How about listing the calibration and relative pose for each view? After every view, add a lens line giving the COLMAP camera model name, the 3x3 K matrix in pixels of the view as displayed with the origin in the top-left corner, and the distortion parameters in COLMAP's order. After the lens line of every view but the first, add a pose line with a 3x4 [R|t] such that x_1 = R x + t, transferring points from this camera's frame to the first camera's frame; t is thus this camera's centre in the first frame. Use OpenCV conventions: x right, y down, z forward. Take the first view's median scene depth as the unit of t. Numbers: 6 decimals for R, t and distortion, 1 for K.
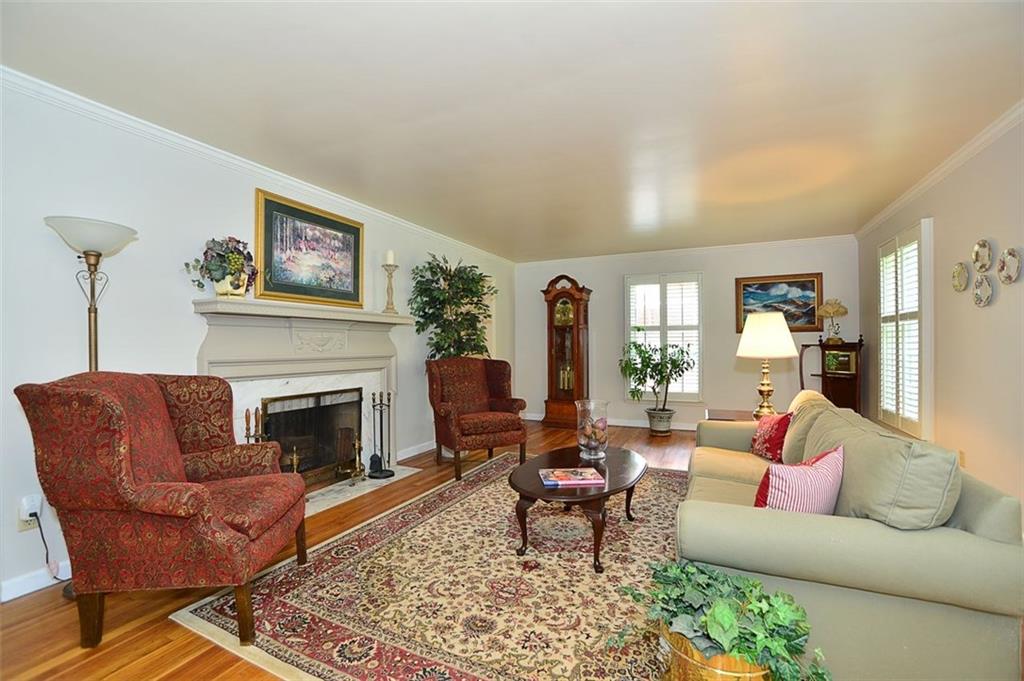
lens RADIAL K [[440.6, 0, 500.0], [0, 440.6, 342.6], [0, 0, 1]] dist [-0.036523, 0.000455]
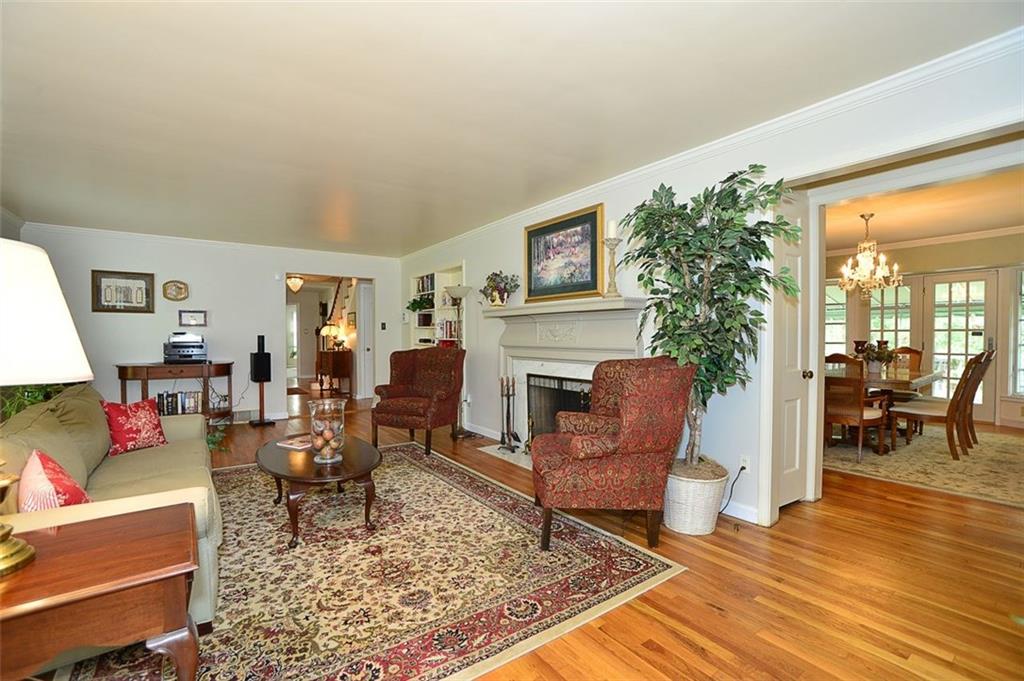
lens RADIAL K [[440.6, 0, 500.0], [0, 440.6, 342.6], [0, 0, 1]] dist [-0.036523, 0.000455]
pose [[-0.479031, 0.018084, -0.877612, 0.720955], [0.009333, 0.999836, 0.015509, 0.004581], [0.877748, -0.000761, -0.479121, 1.514414]]
